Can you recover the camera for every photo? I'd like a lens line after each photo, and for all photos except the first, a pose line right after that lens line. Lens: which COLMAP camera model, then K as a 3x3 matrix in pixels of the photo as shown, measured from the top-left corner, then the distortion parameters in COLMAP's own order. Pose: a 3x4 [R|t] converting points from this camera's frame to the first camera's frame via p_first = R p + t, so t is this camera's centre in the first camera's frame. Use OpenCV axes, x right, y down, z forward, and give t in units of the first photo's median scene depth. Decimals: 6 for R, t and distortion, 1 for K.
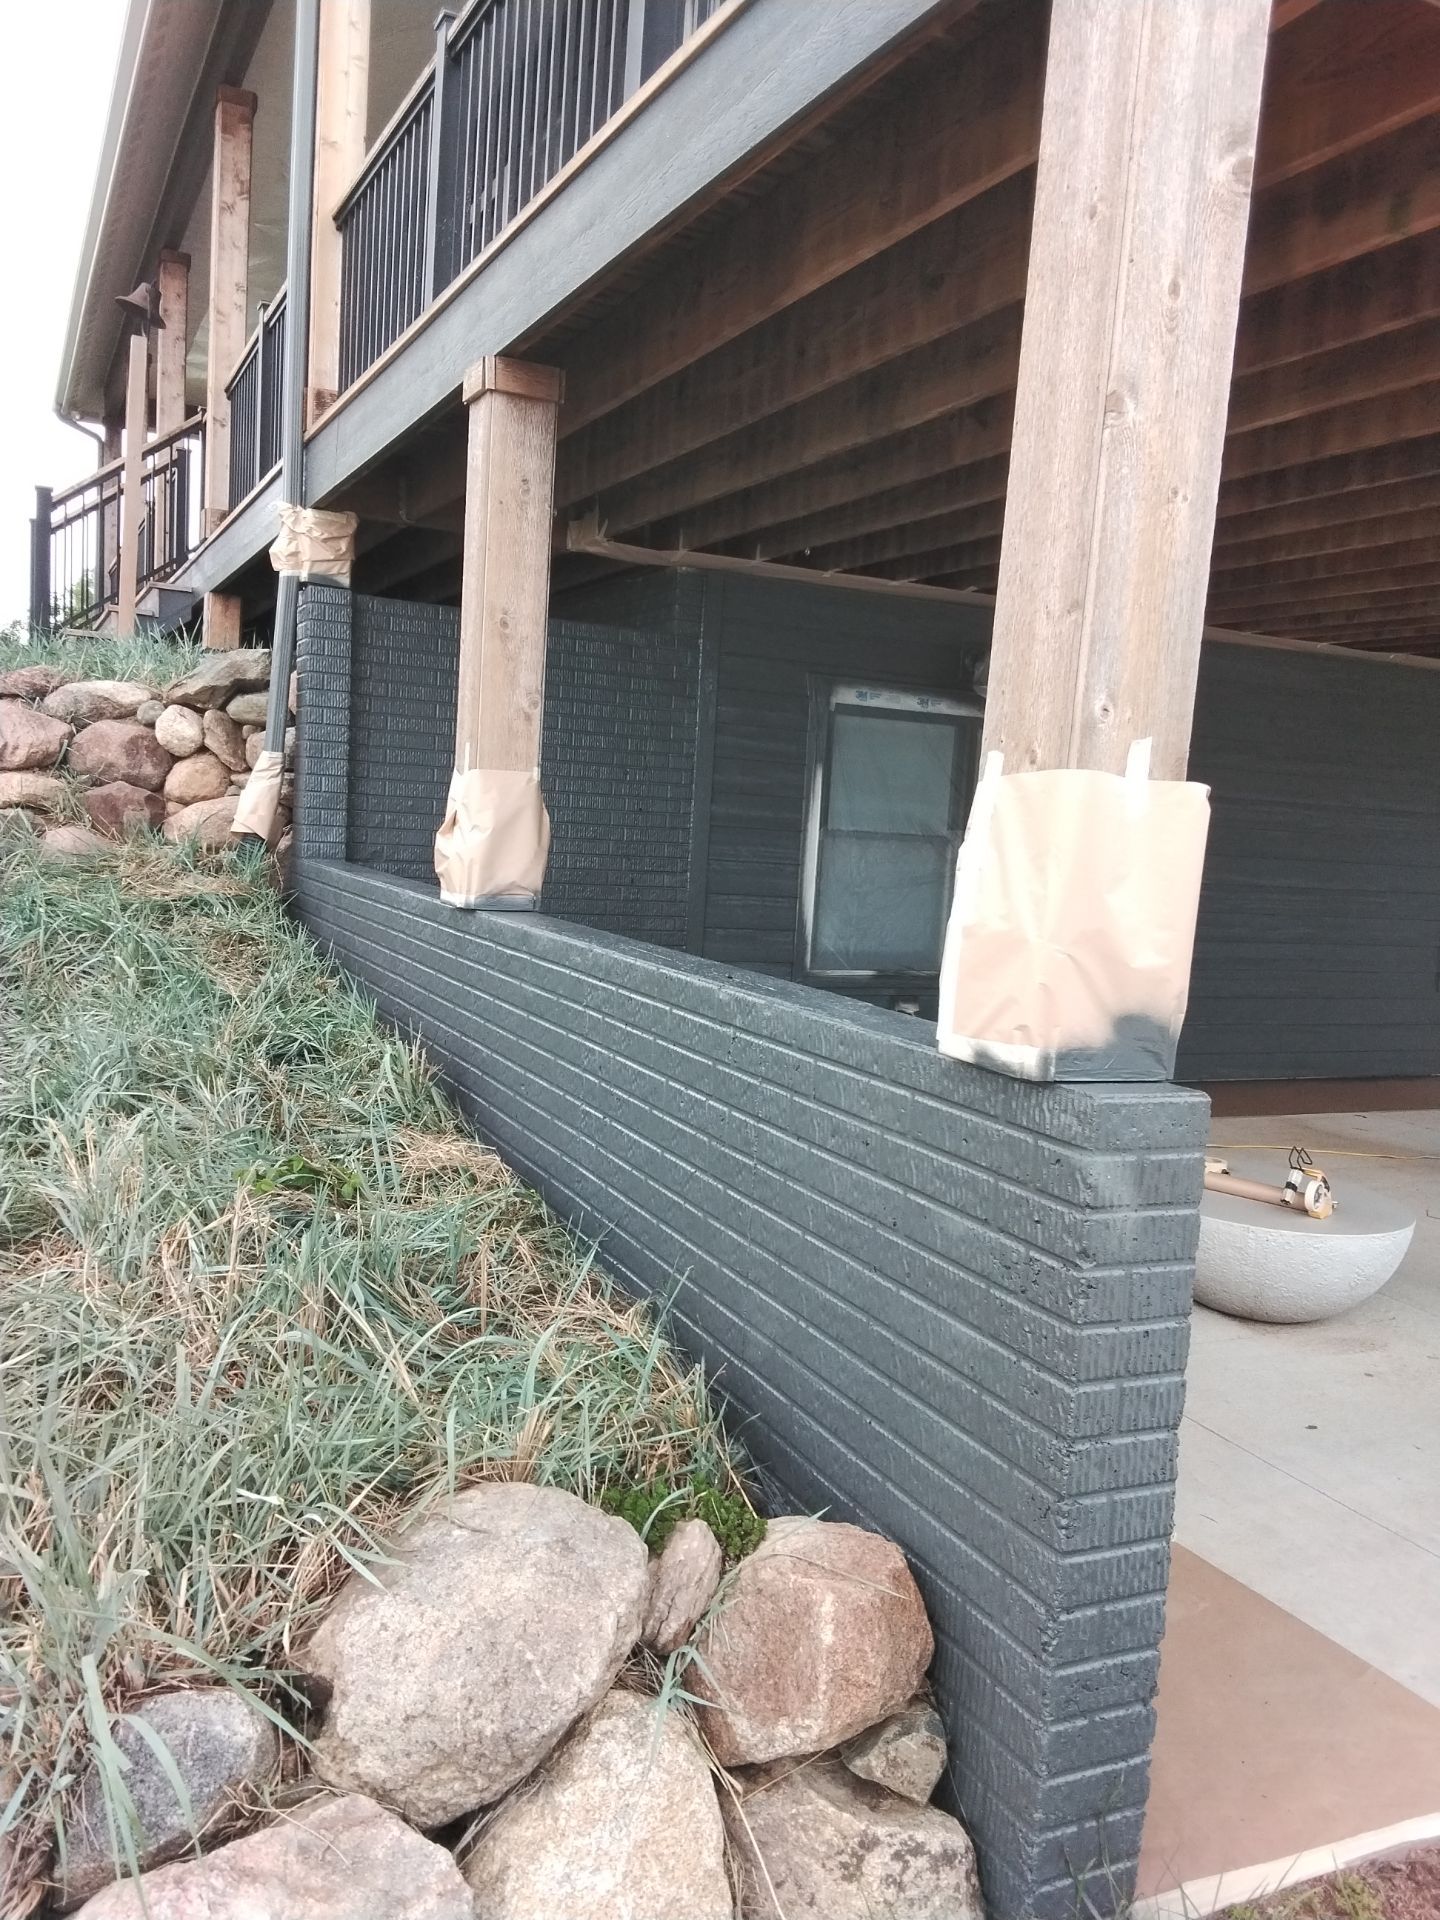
lens RADIAL K [[1496.2, 0, 720.0], [0, 1496.2, 960.0], [0, 0, 1]] dist [0.117344, -0.154960]
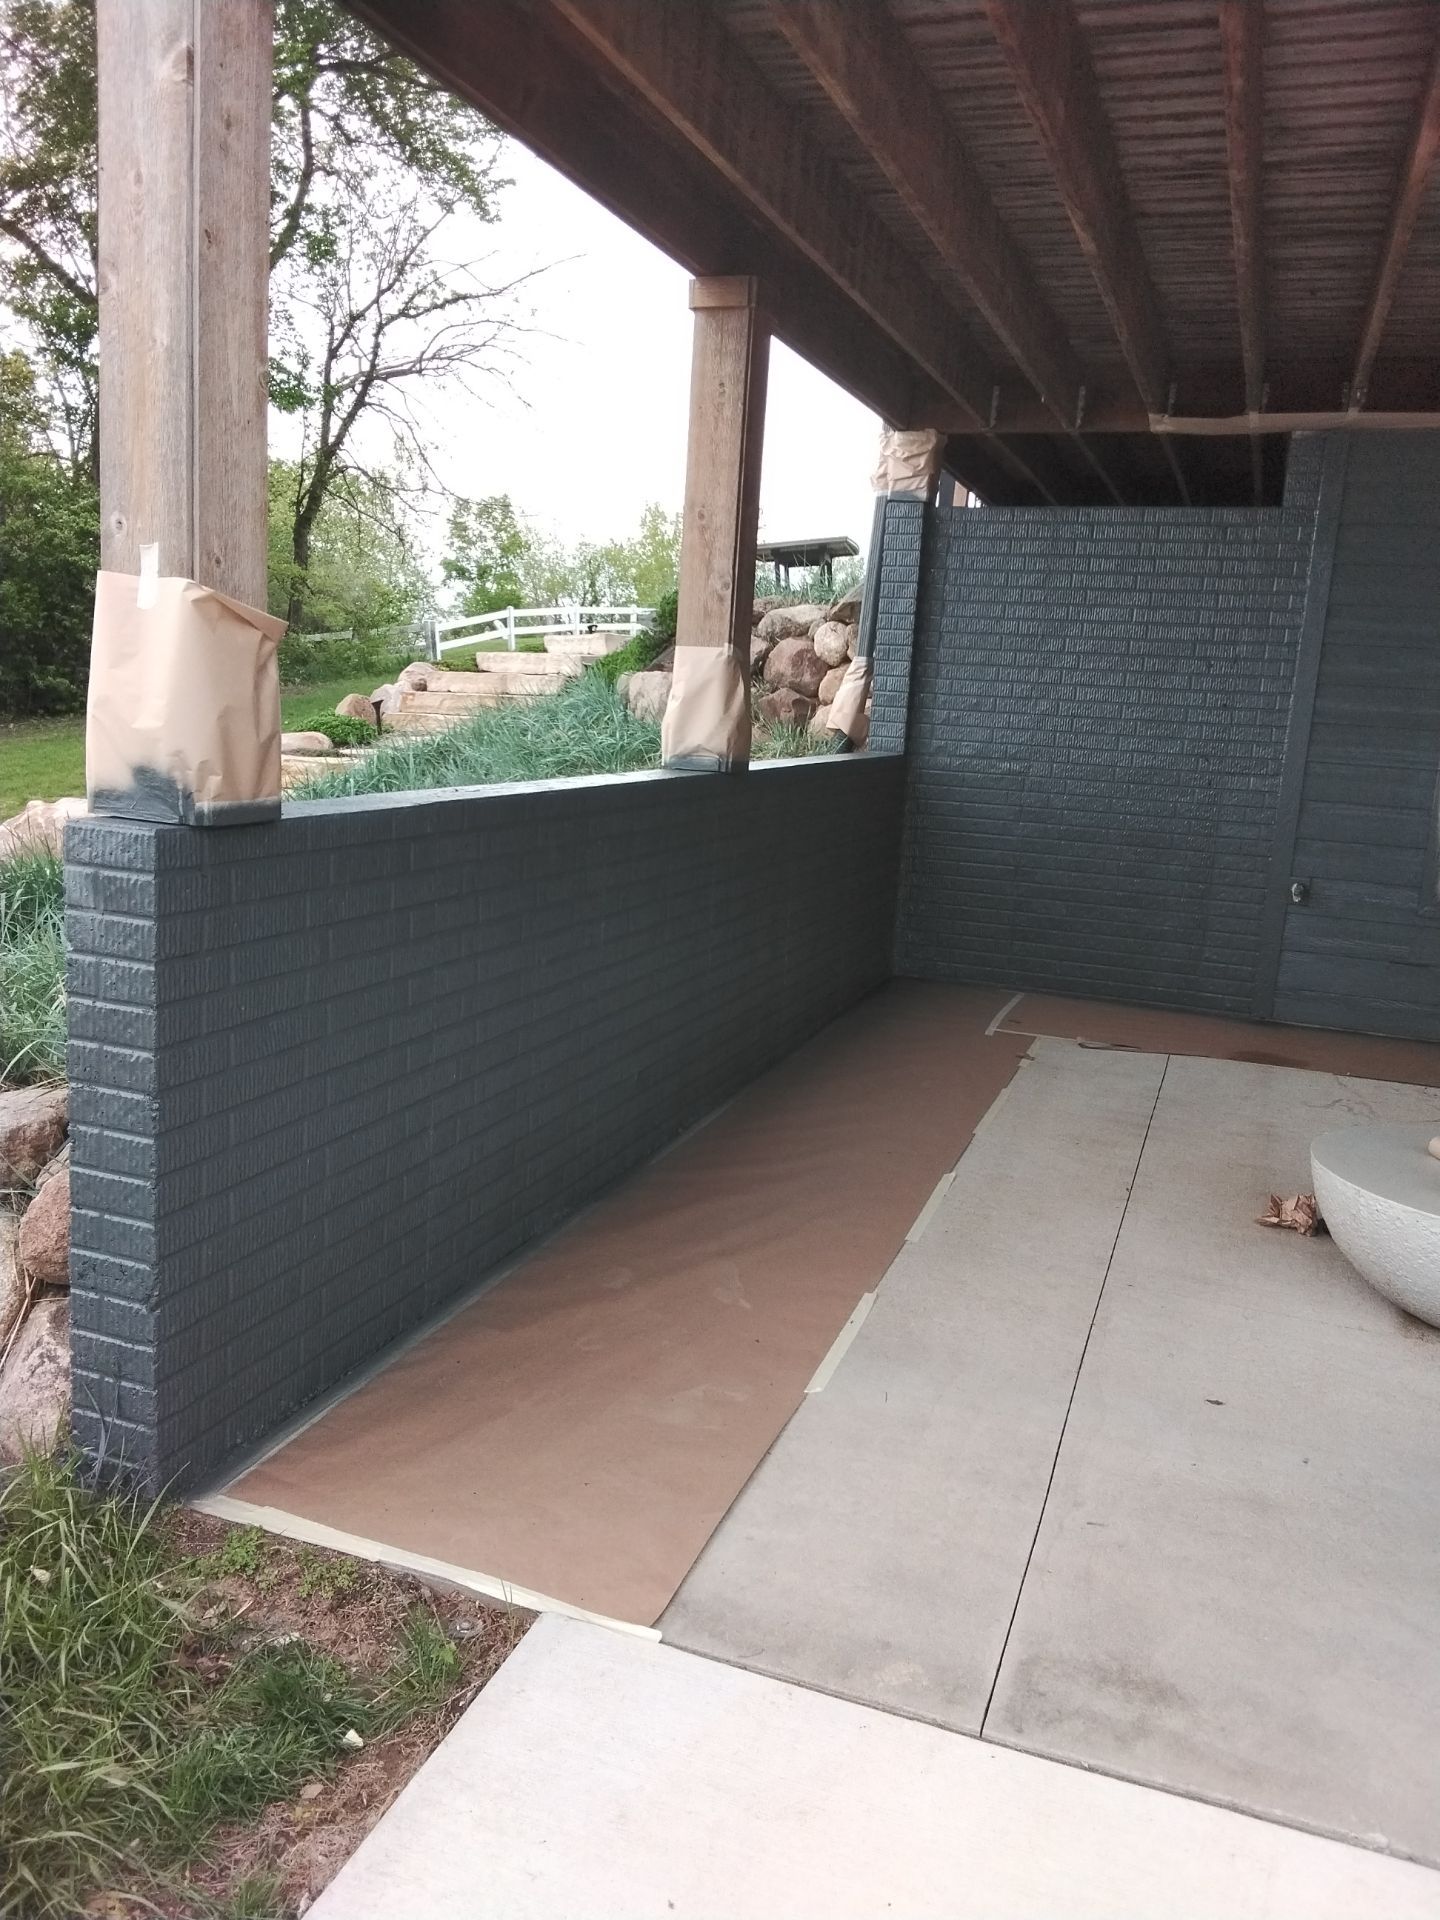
lens RADIAL K [[1496.2, 0, 720.0], [0, 1496.2, 960.0], [0, 0, 1]] dist [0.117344, -0.154960]
pose [[0.695942, 0.108283, -0.709887, 0.457777], [-0.084991, 0.994038, 0.068304, 0.020745], [0.713050, 0.012798, 0.700996, 0.135186]]
